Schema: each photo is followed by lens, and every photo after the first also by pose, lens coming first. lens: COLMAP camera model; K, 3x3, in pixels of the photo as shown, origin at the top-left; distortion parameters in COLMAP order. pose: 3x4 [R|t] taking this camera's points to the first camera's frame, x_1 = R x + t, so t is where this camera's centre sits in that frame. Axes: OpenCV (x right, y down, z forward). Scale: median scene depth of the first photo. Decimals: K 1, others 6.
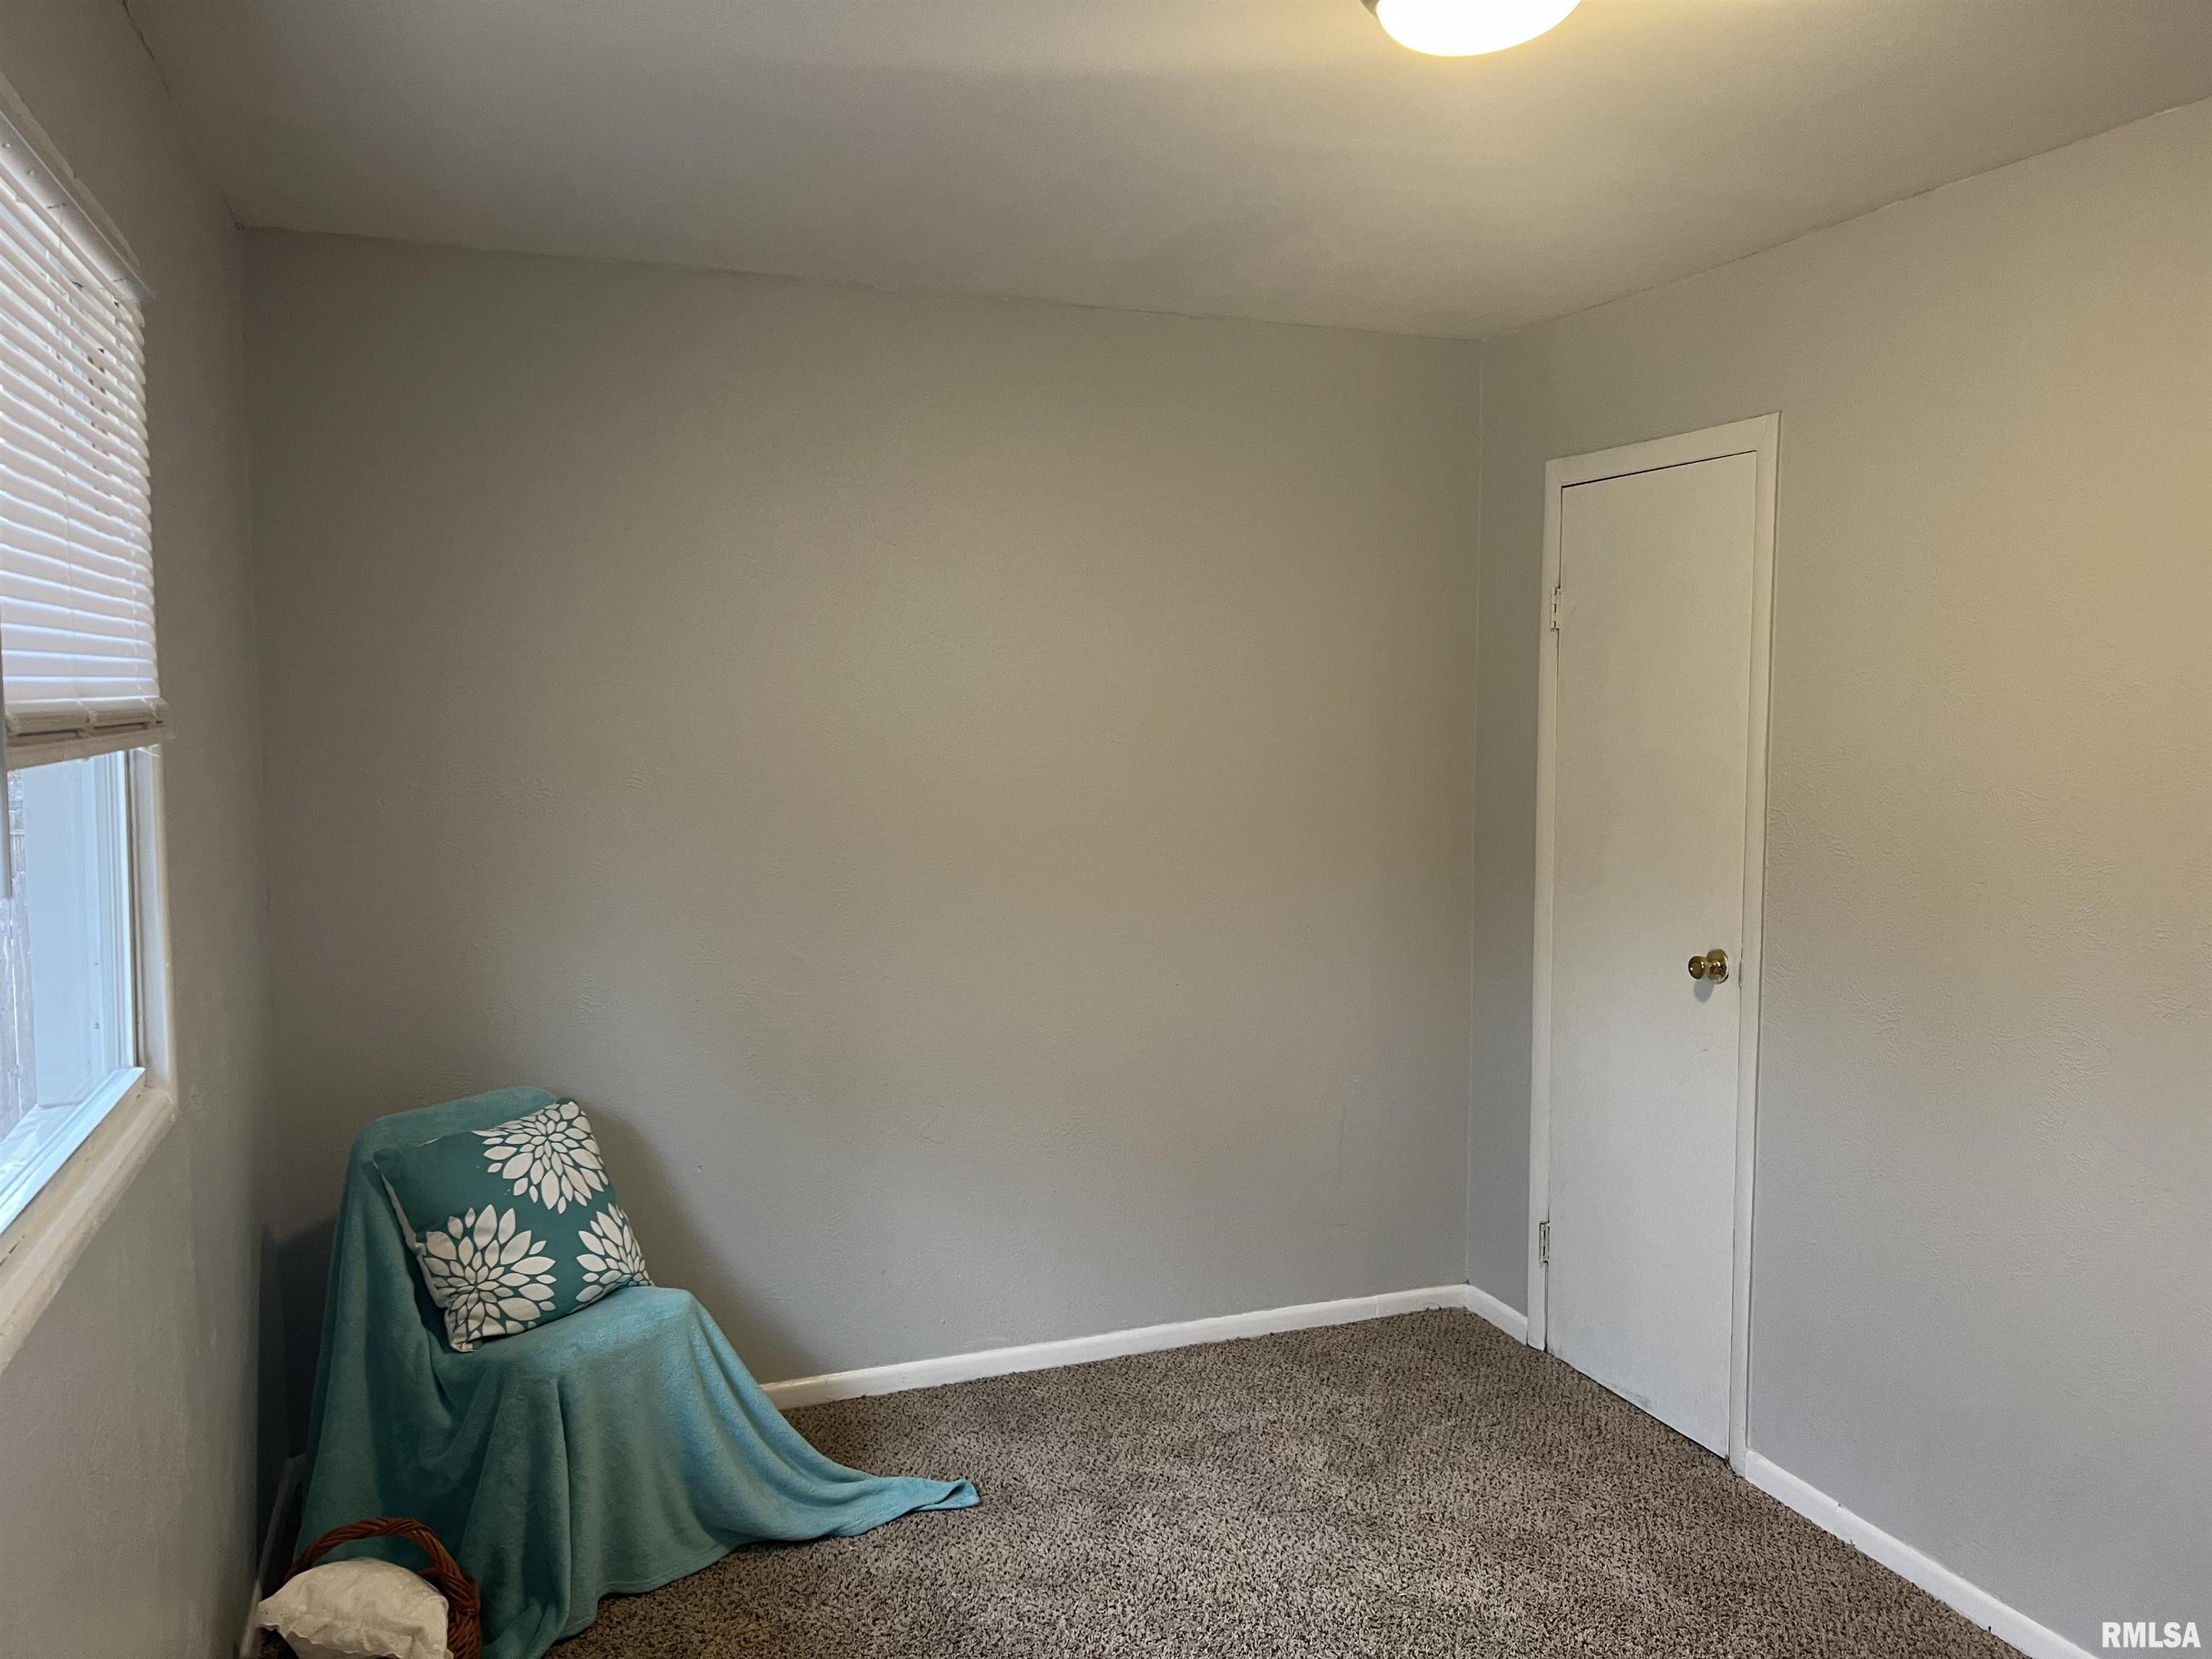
lens RADIAL K [[1652.3, 0, 1108.7], [0, 1652.3, 851.6], [0, 0, 1]] dist [0.067380, -0.078047]
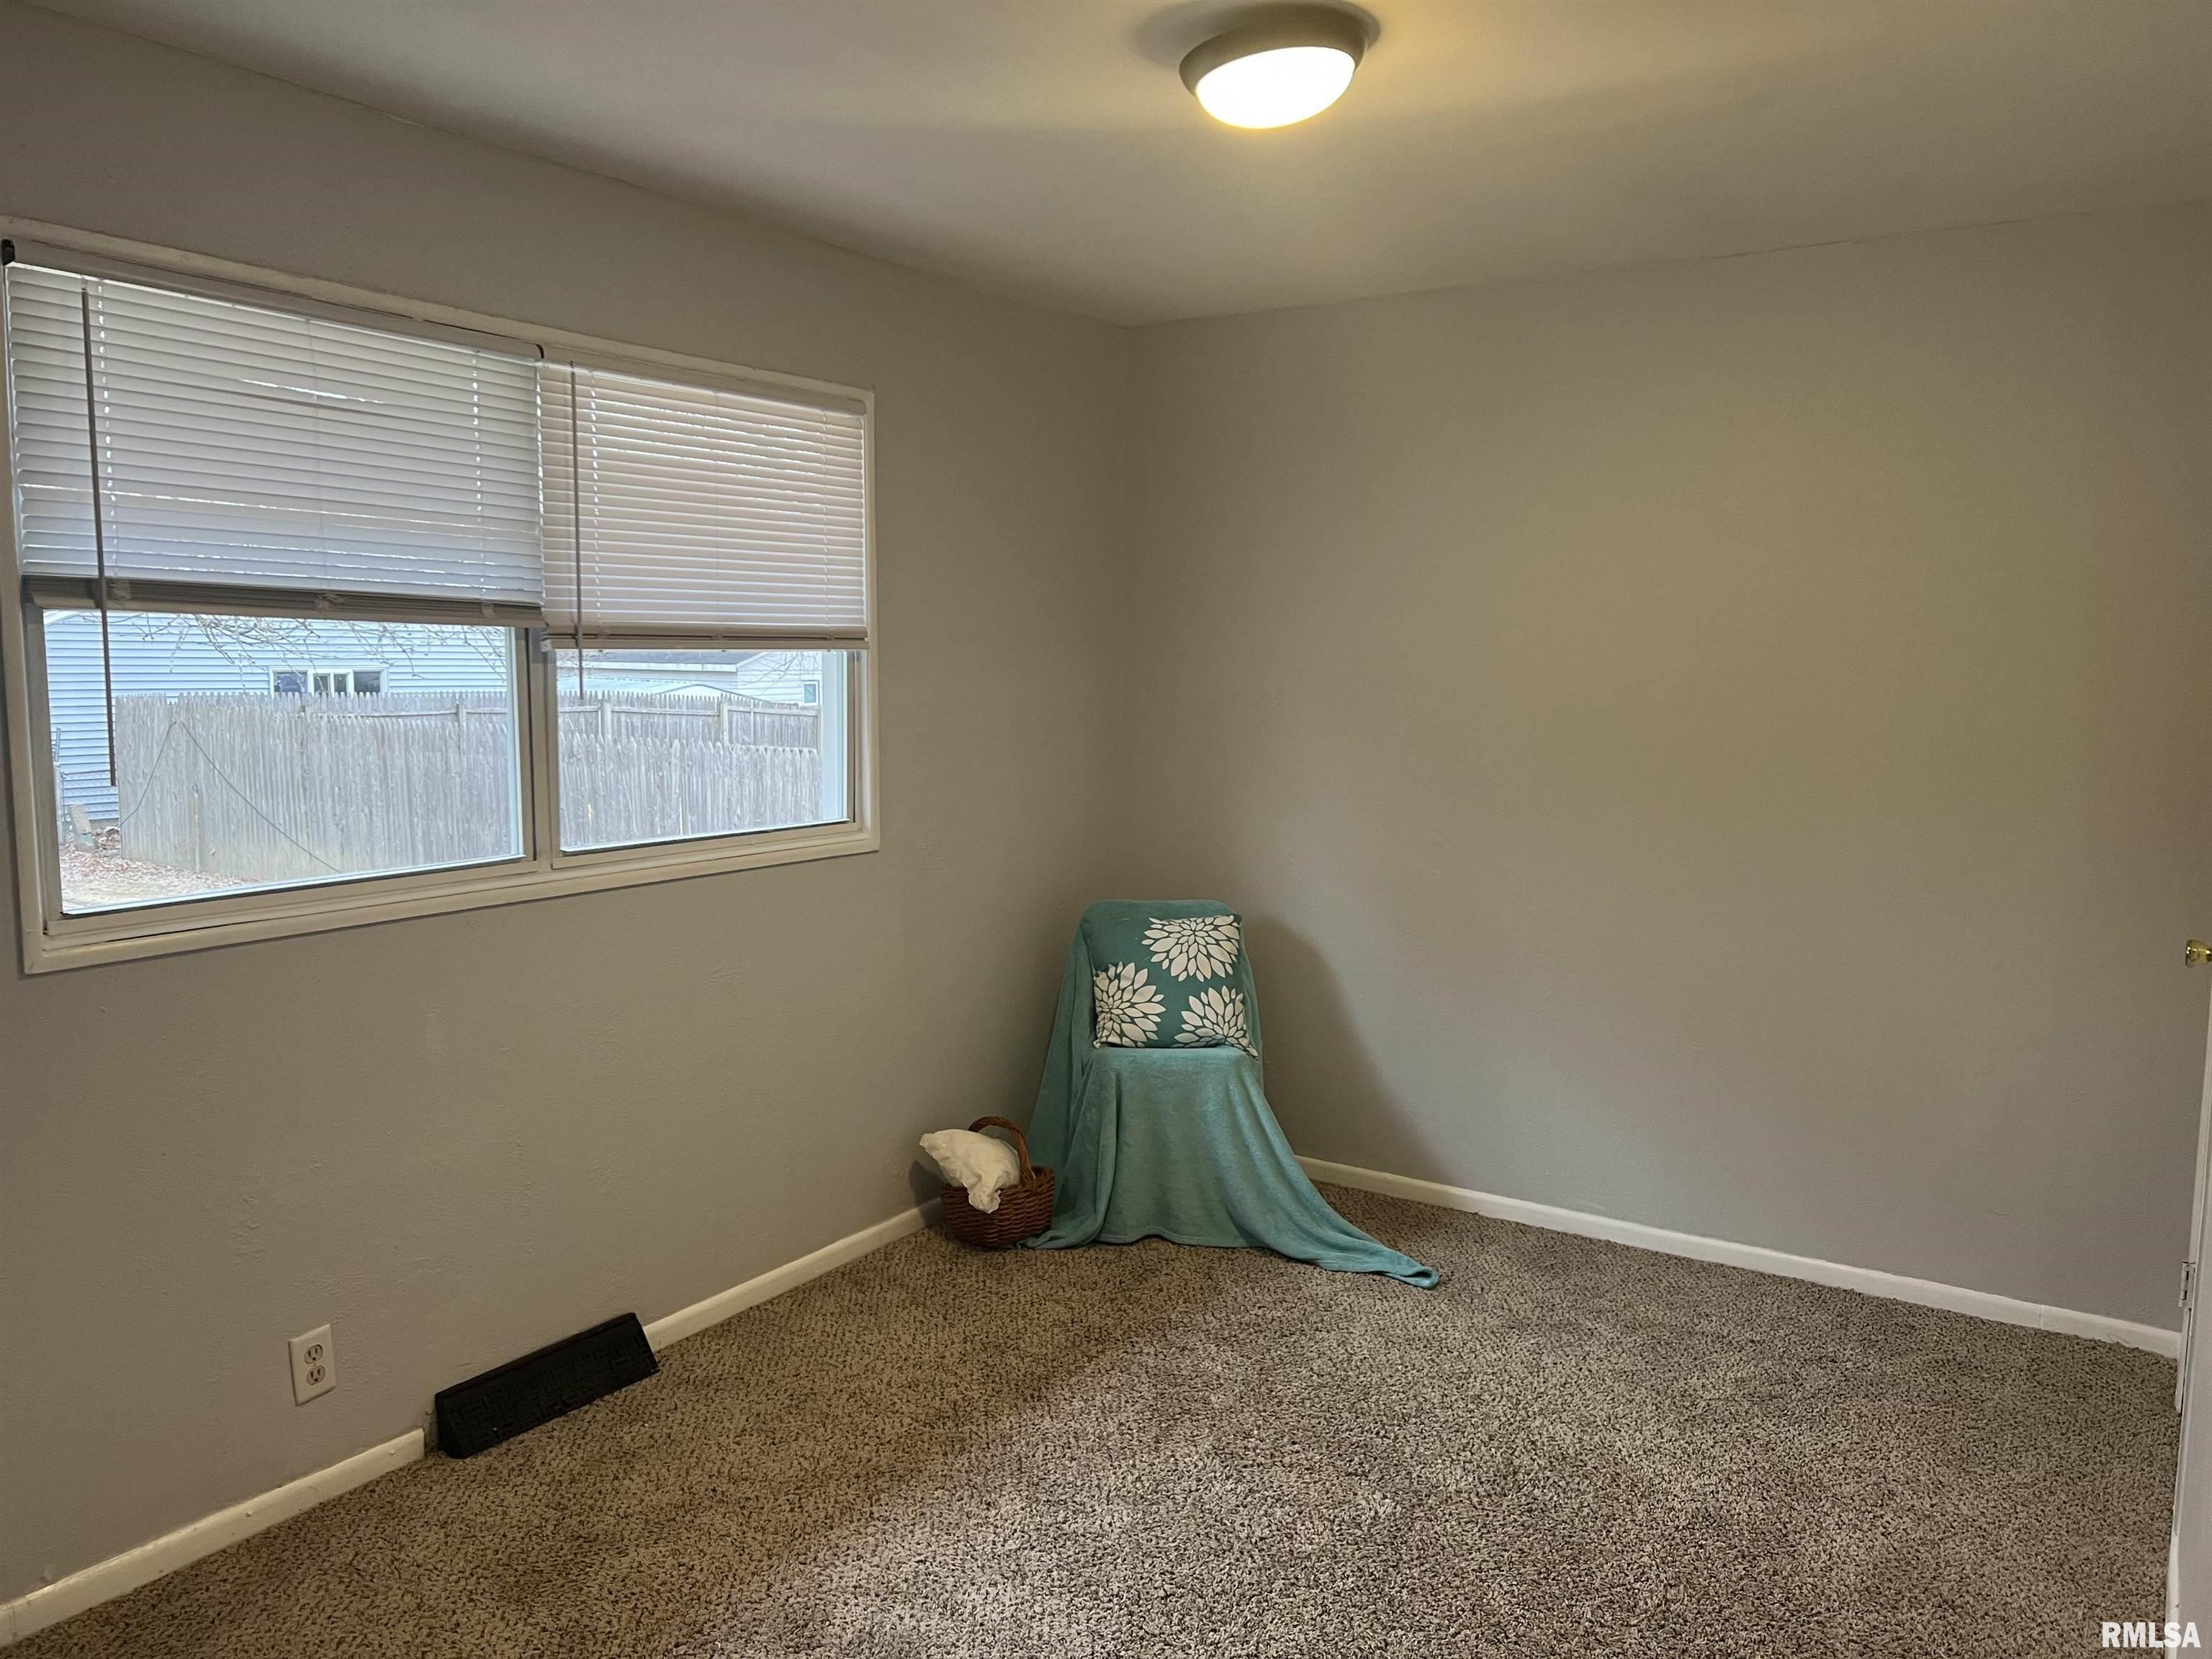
lens RADIAL K [[1652.3, 0, 1105.3], [0, 1652.3, 821.1], [0, 0, 1]] dist [0.067380, -0.078047]
pose [[0.582002, 0.085713, -0.808657, 0.806079], [-0.082988, 0.995498, 0.045789, 0.014605], [0.808941, 0.040459, 0.586495, 0.082317]]
